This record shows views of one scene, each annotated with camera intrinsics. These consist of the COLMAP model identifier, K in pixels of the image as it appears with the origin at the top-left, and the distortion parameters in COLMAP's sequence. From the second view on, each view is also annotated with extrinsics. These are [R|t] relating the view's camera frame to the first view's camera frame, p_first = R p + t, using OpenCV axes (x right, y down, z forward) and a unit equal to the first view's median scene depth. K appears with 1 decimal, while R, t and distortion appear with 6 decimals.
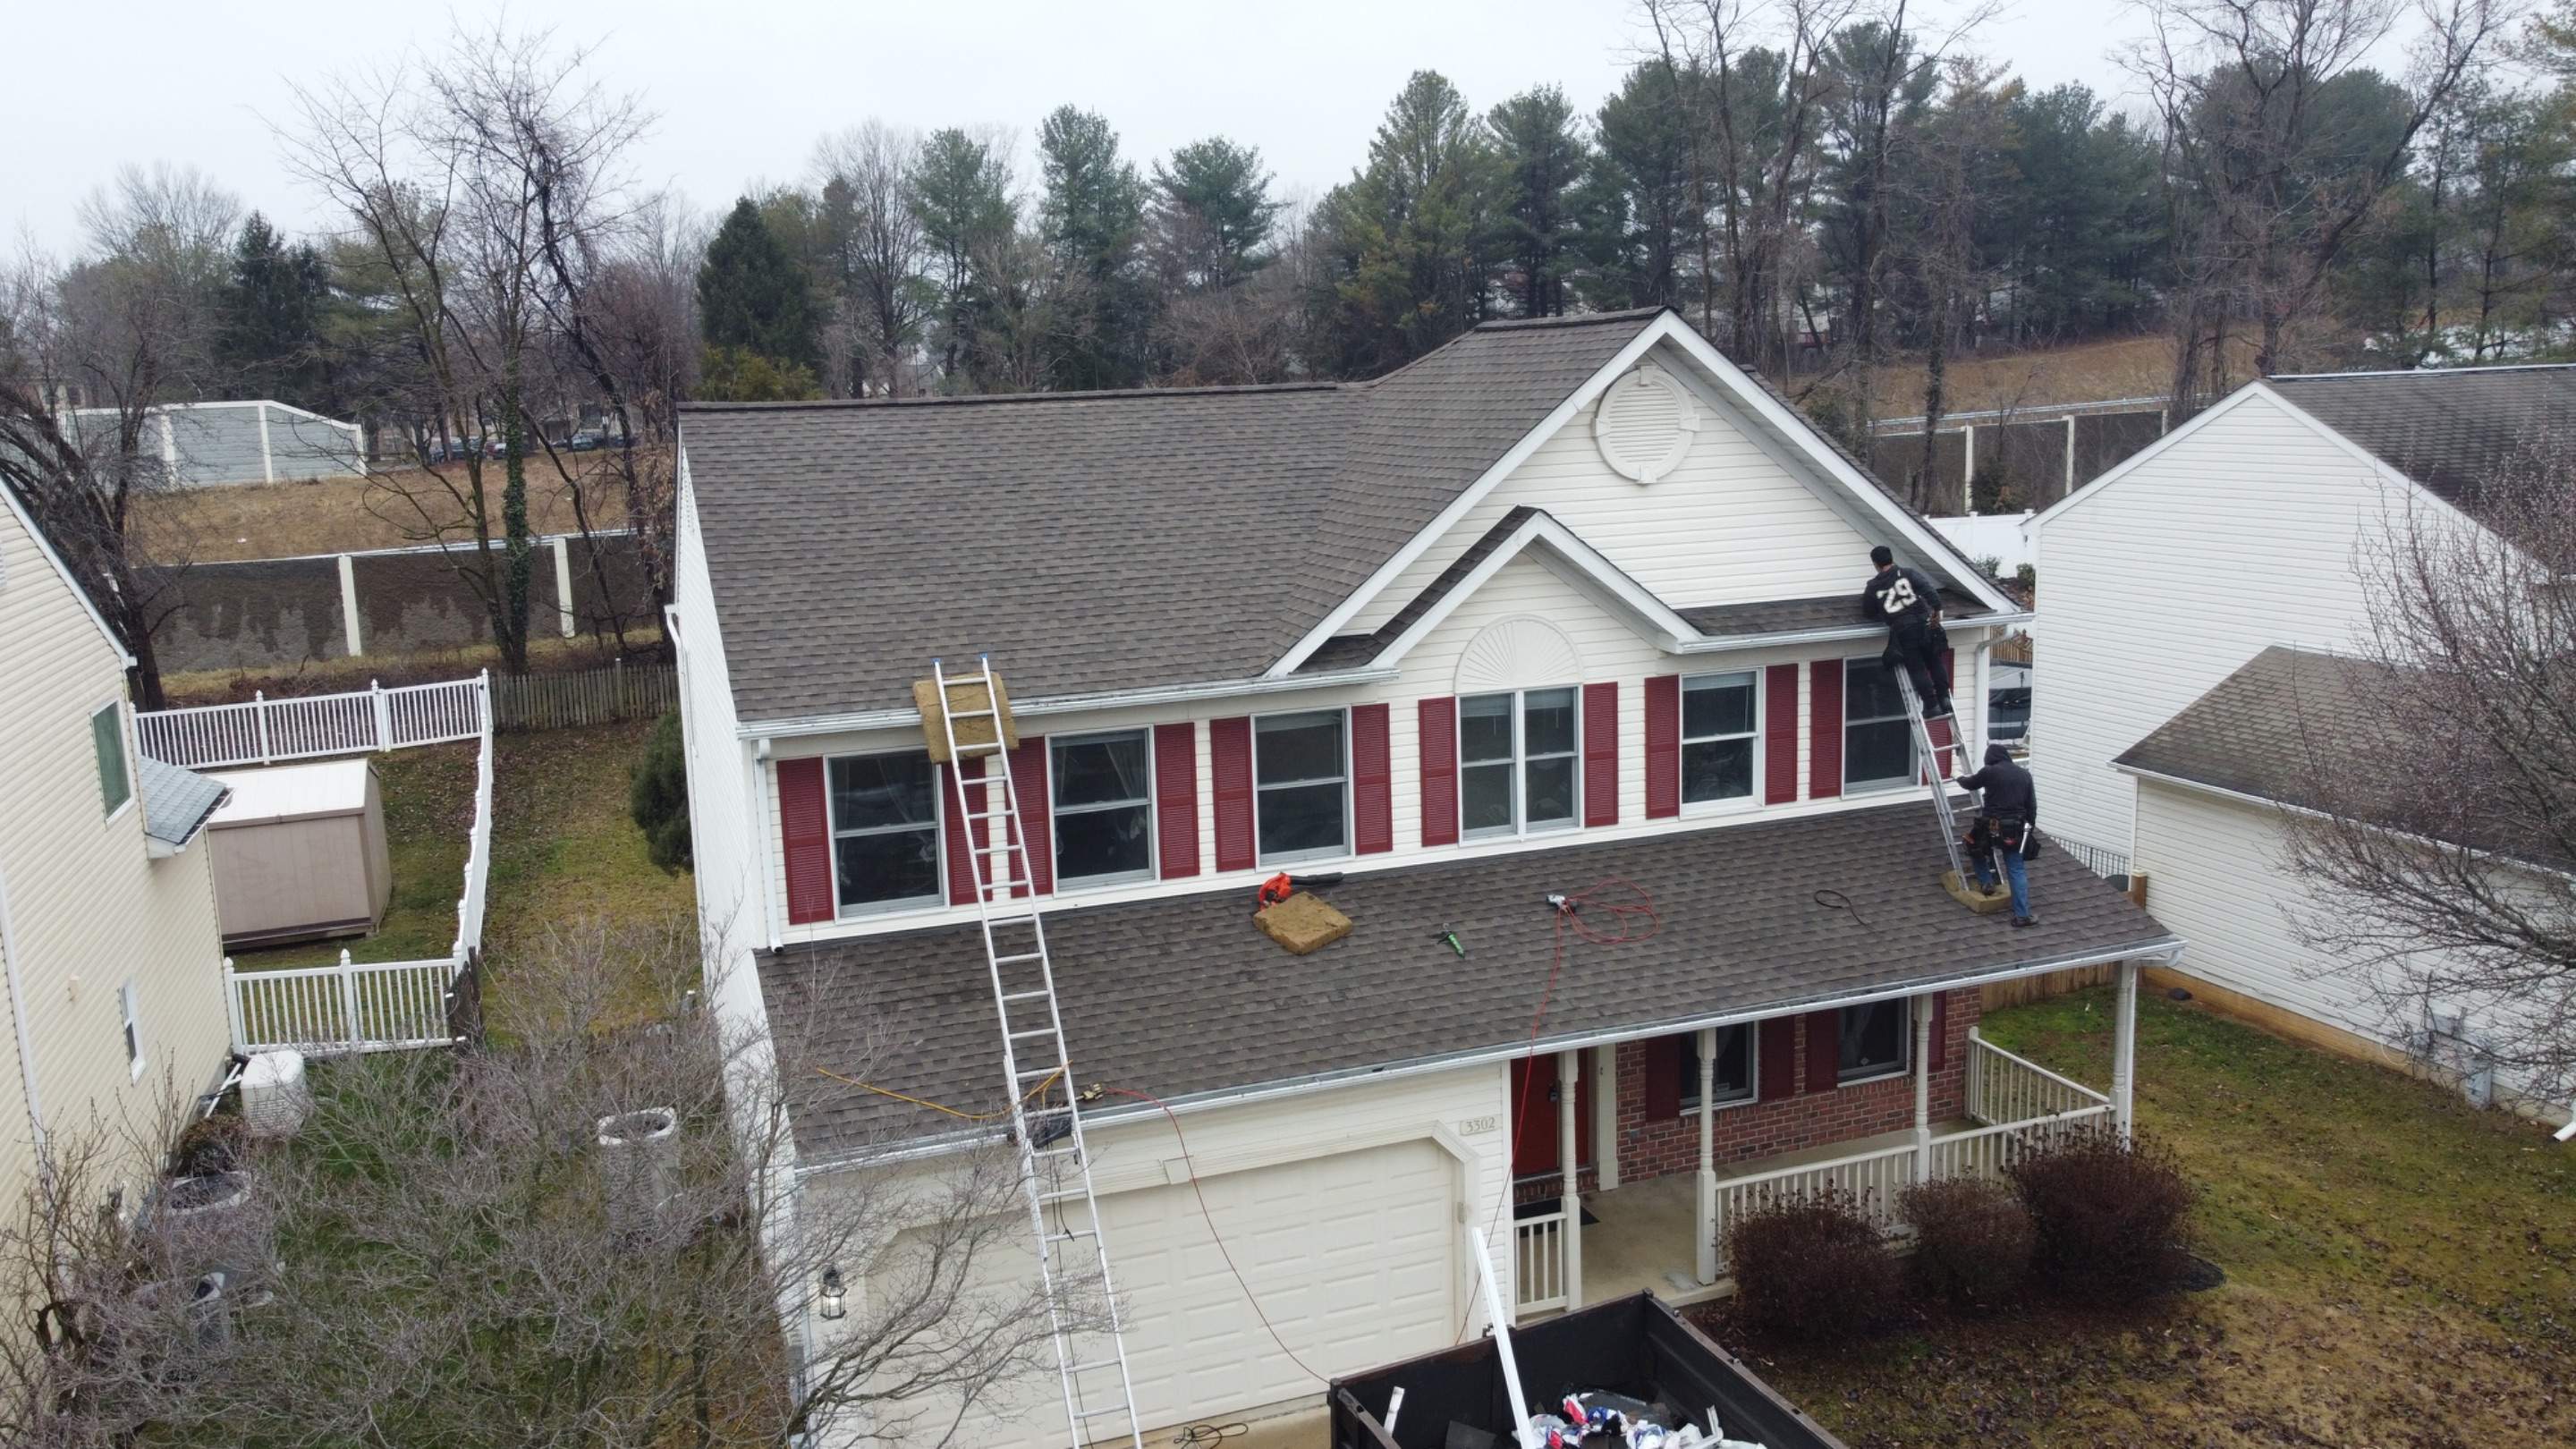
lens RADIAL K [[1949.1, 0, 1288.0], [0, 1949.1, 724.5], [0, 0, 1]] dist [0.002289, 0.002686]
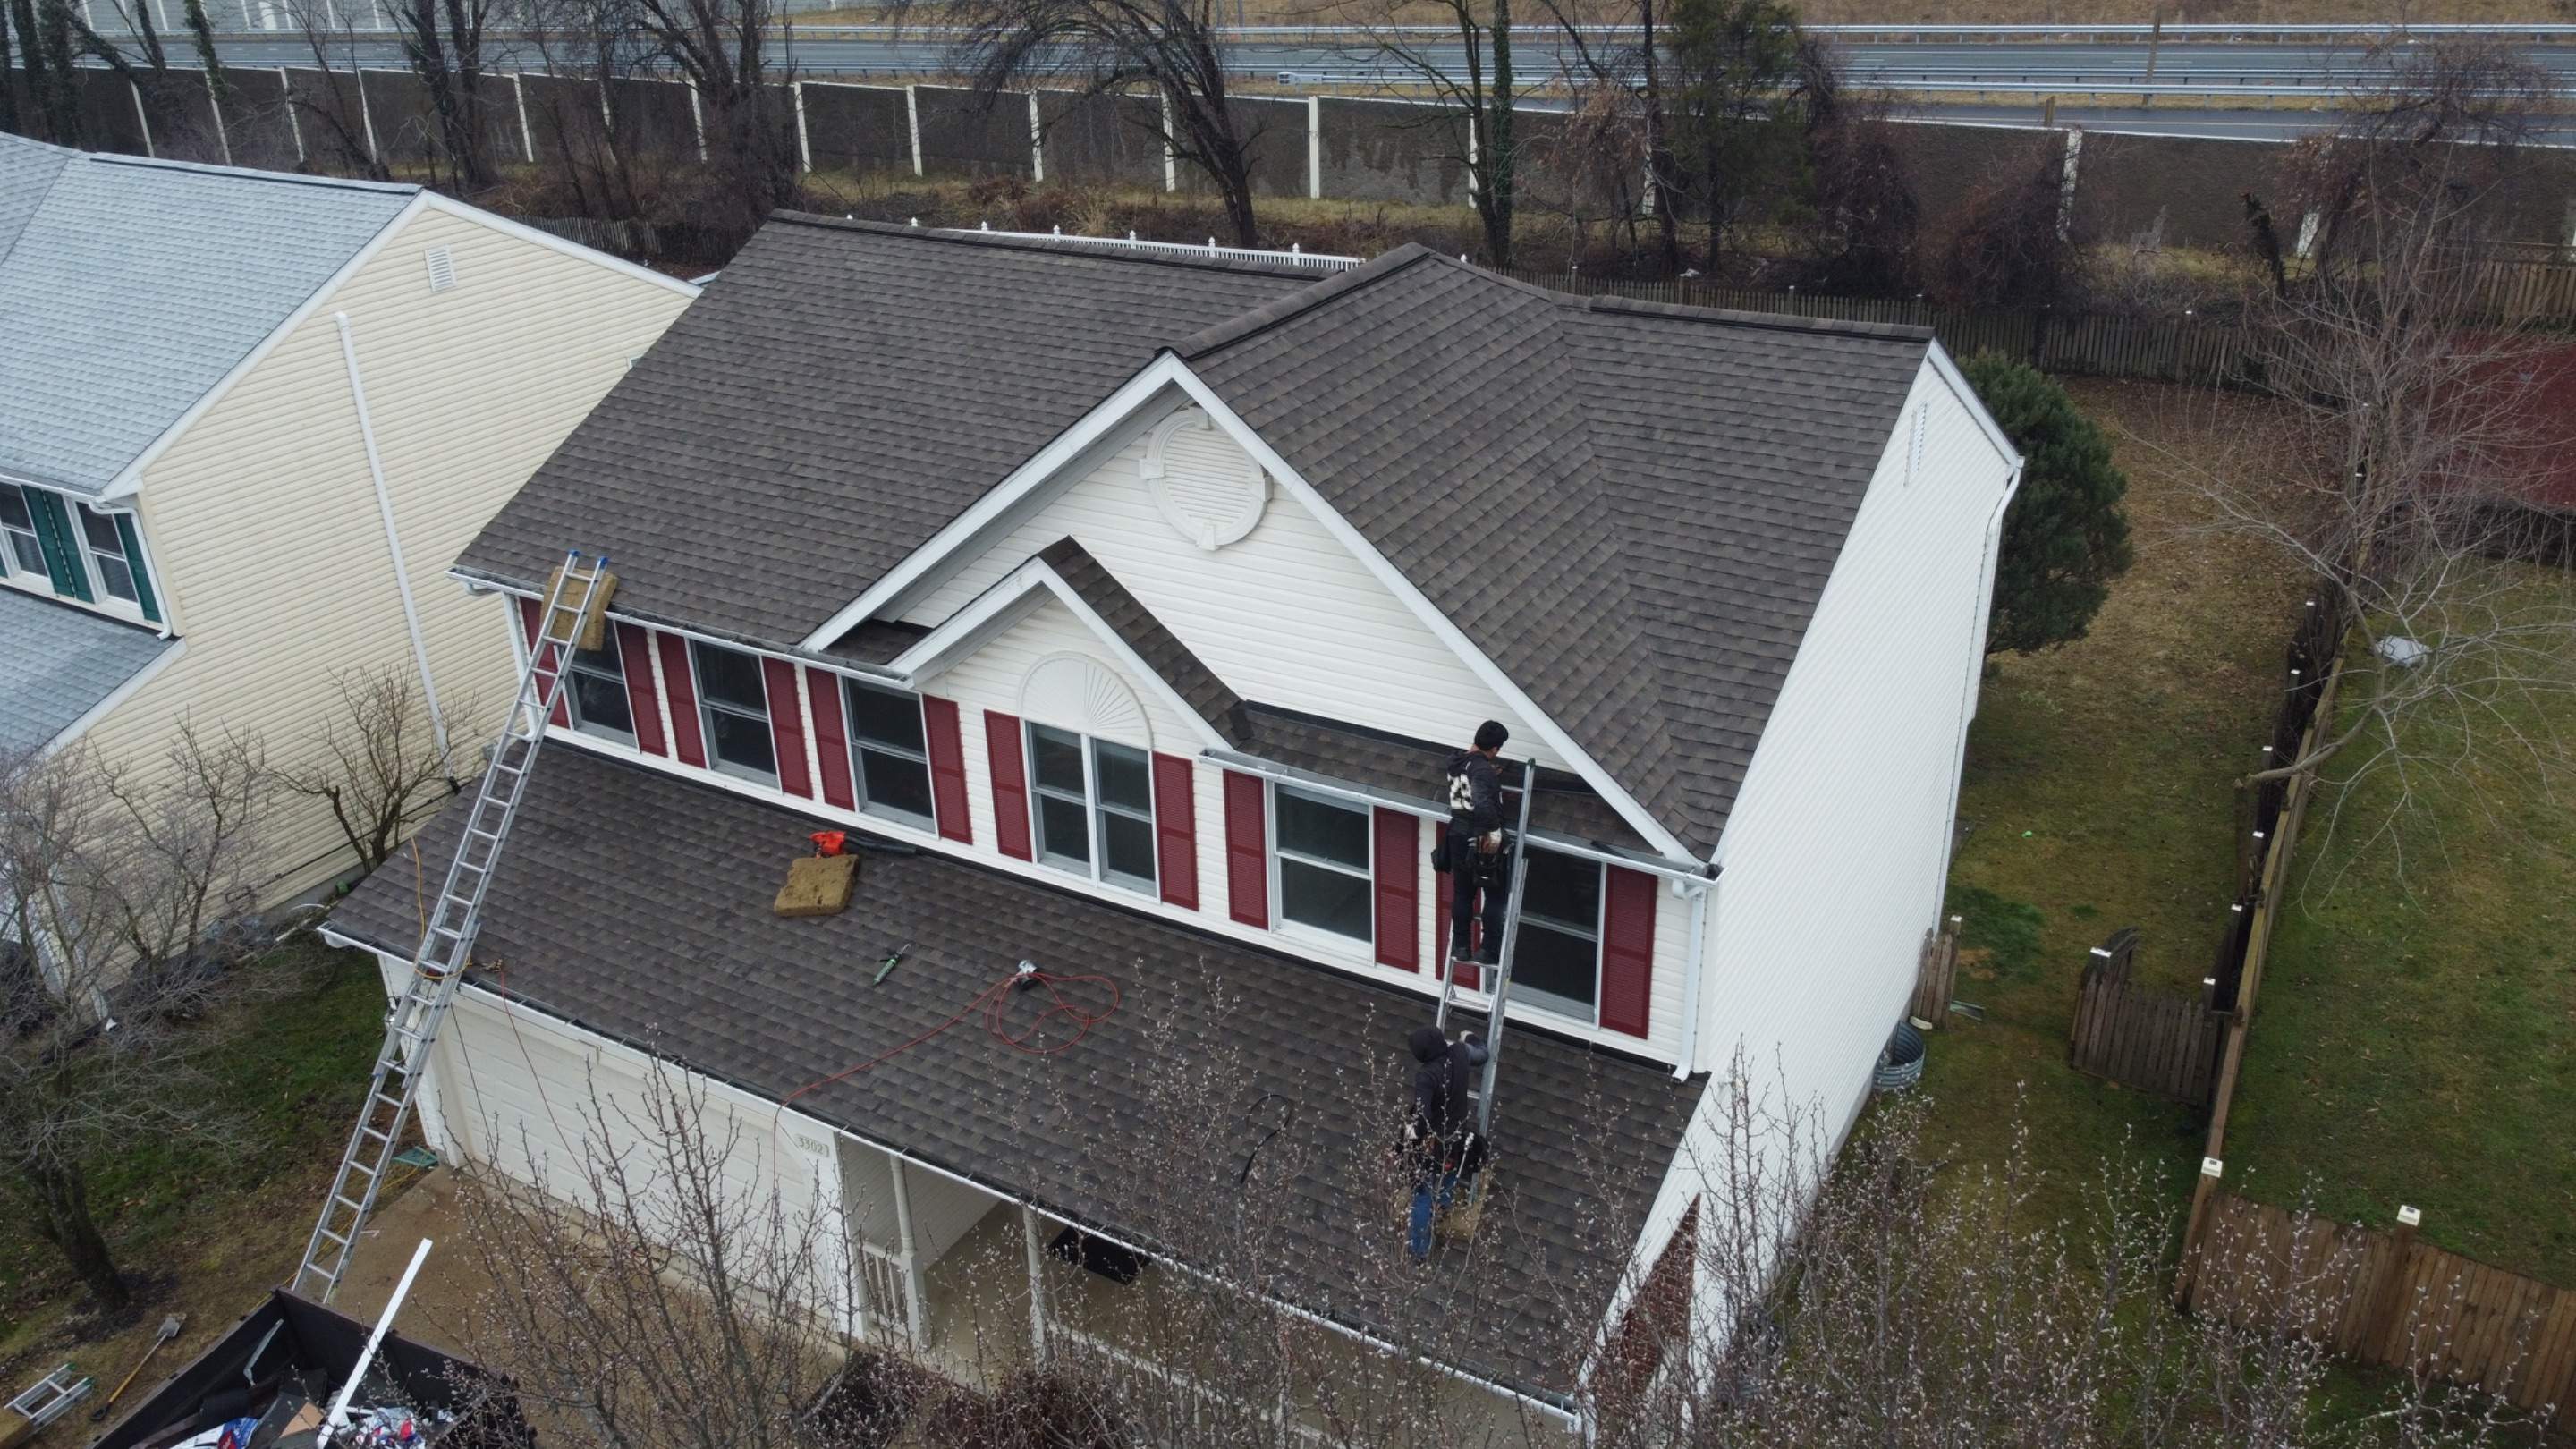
lens RADIAL K [[1949.1, 0, 1288.0], [0, 1949.1, 724.5], [0, 0, 1]] dist [0.002289, 0.002686]
pose [[0.629324, 0.351335, -0.693192, 0.779649], [-0.129948, 0.926990, 0.351856, -0.340171], [0.766201, -0.131353, 0.629033, 0.519976]]
